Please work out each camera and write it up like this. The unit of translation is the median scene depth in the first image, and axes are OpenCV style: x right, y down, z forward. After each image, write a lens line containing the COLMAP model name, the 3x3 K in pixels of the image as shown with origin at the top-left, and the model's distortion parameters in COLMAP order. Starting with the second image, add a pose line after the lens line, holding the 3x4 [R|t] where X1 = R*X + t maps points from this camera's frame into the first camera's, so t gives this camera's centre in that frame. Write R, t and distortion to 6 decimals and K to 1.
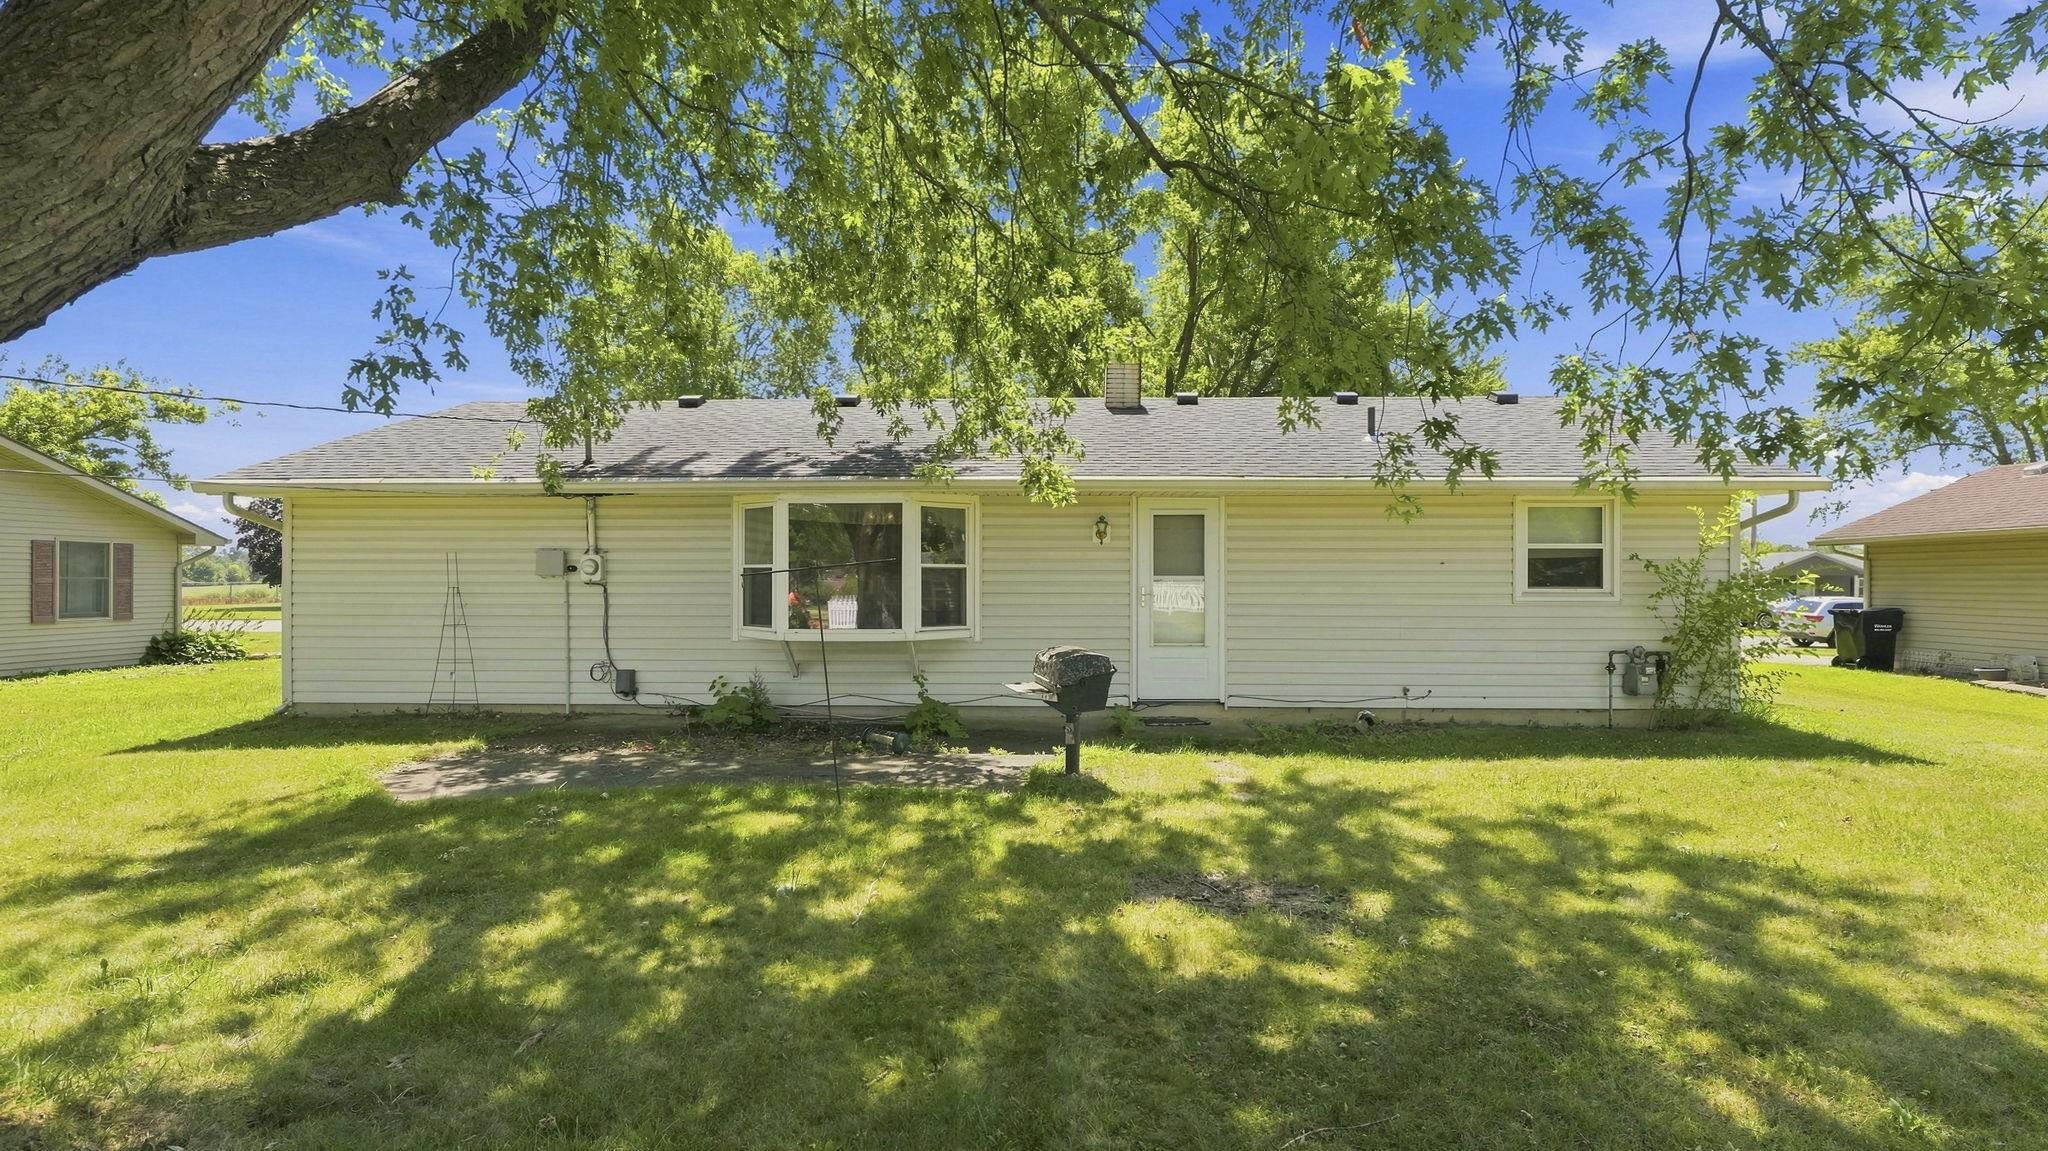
lens RADIAL K [[987.6, 0, 1024.0], [0, 987.6, 575.5], [0, 0, 1]] dist [-0.002979, -0.000338]
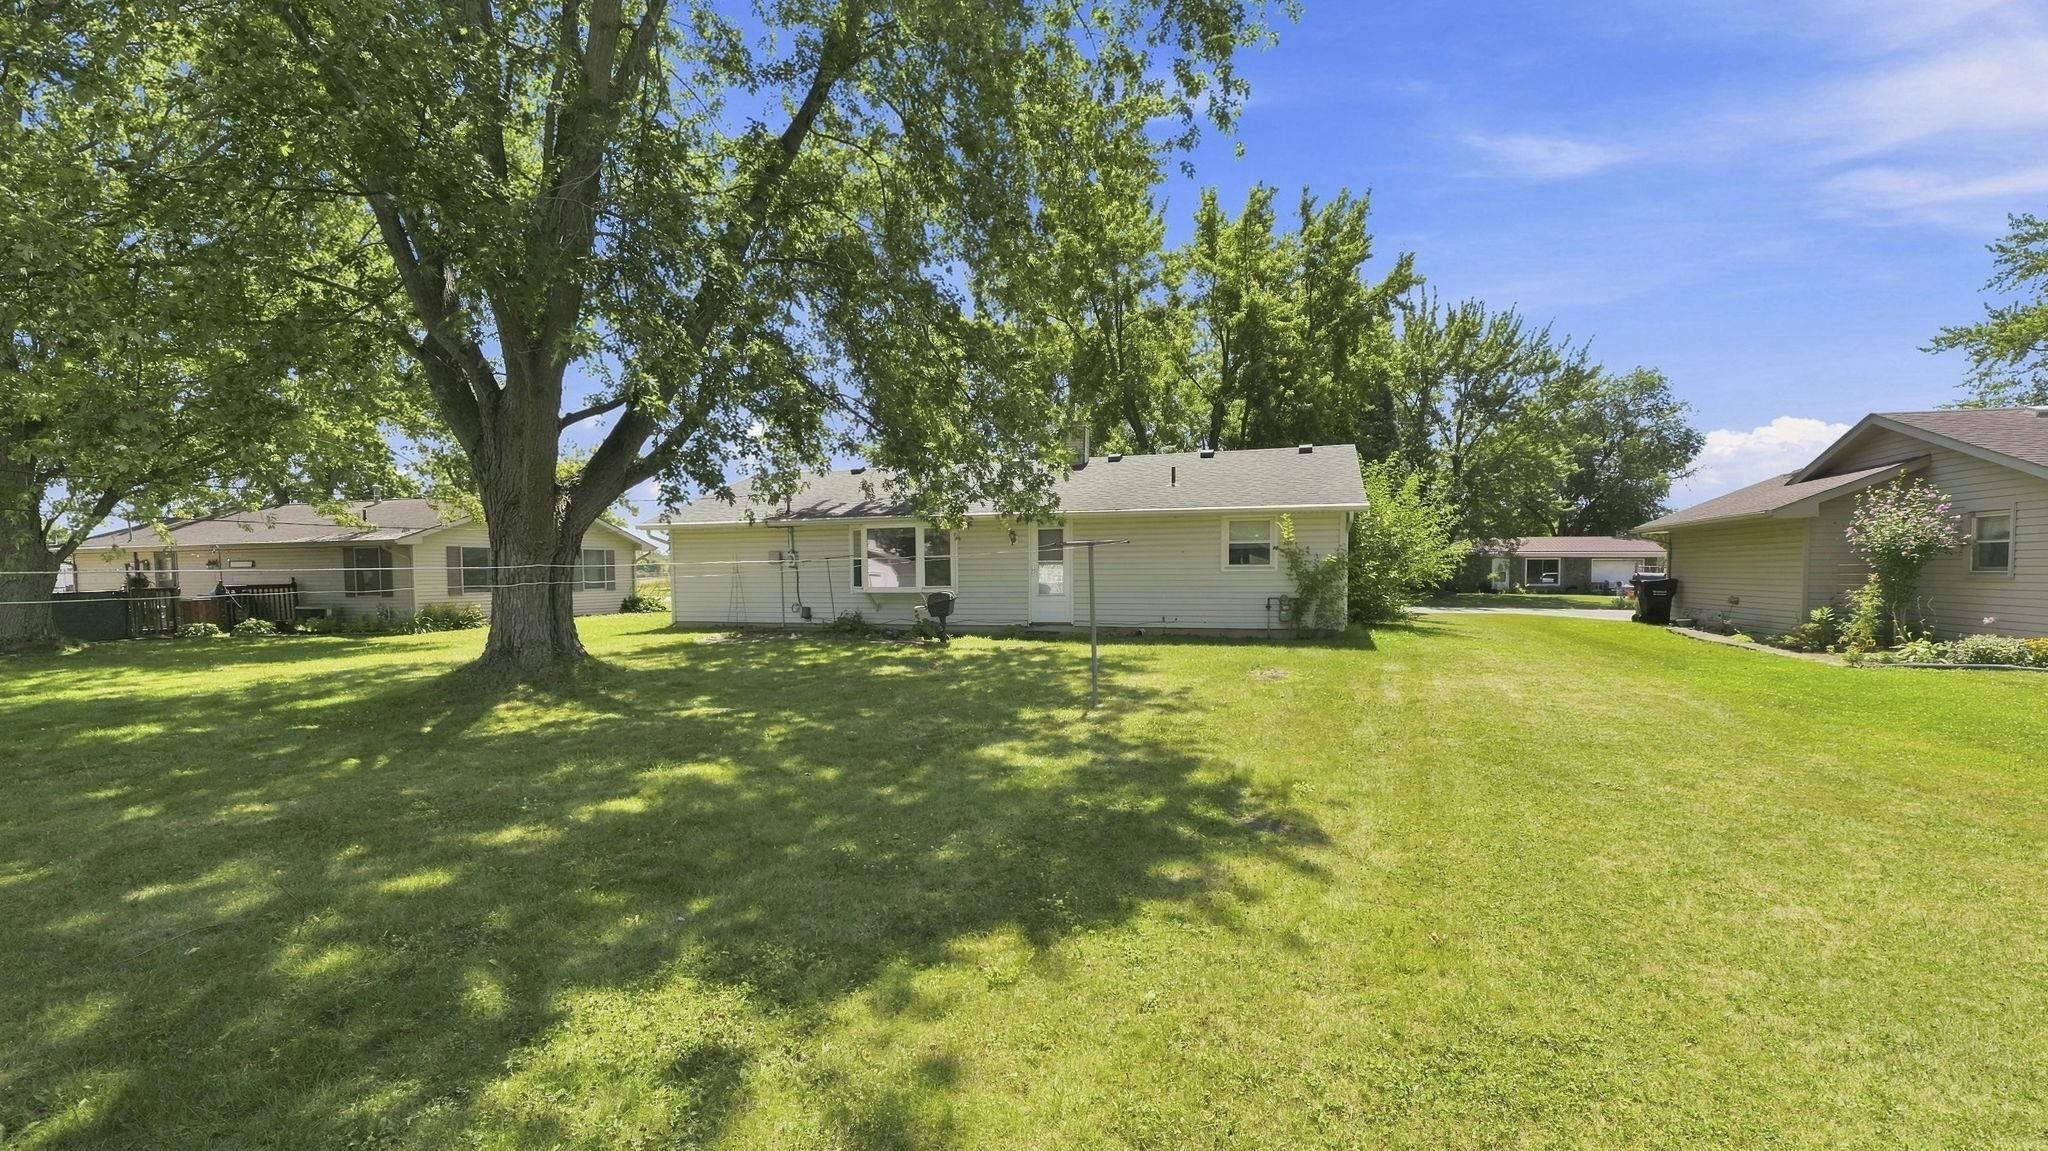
lens RADIAL K [[862.8, 0, 1025.1], [0, 862.8, 577.0], [0, 0, 1]] dist [-0.003896, -0.000309]
pose [[0.958236, -0.005906, -0.285918, 0.595200], [0.009682, 0.999884, 0.011796, 0.013035], [0.285815, -0.014072, 0.958181, -0.667528]]
